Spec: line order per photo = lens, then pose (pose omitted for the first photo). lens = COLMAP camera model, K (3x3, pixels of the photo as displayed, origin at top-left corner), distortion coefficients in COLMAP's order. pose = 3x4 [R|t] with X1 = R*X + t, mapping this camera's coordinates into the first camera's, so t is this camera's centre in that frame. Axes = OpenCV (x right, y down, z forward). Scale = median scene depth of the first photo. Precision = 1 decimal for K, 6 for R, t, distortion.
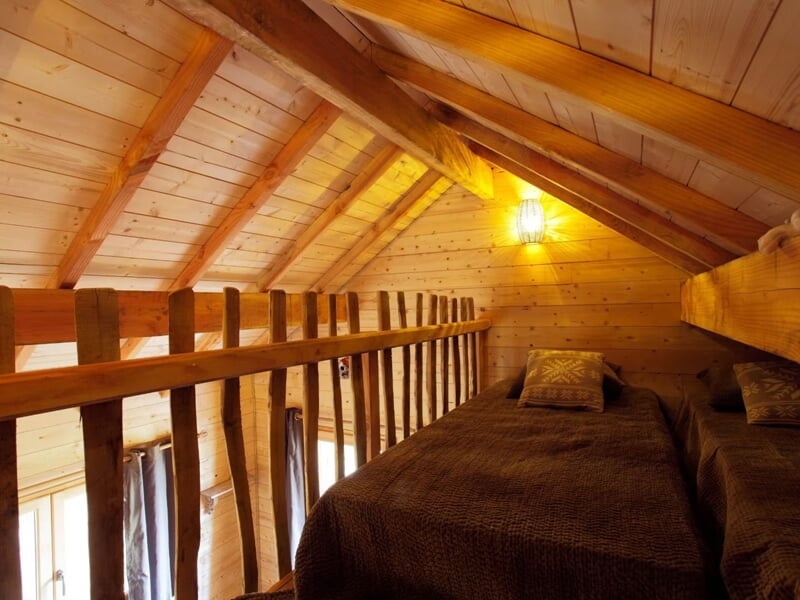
lens RADIAL K [[450.8, 0, 400.0], [0, 450.8, 300.0], [0, 0, 1]] dist [-0.037510, 0.002138]
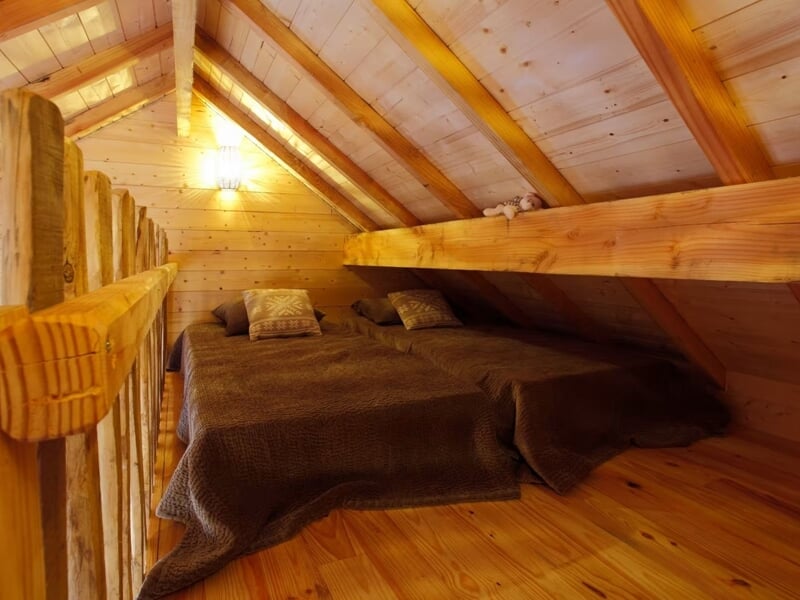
lens RADIAL K [[450.8, 0, 400.0], [0, 450.8, 300.0], [0, 0, 1]] dist [-0.037510, 0.002138]
pose [[0.595543, -0.046940, 0.801951, -0.377358], [-0.032979, 0.996021, 0.082789, 0.035756], [-0.802646, -0.075752, 0.591625, 0.068253]]
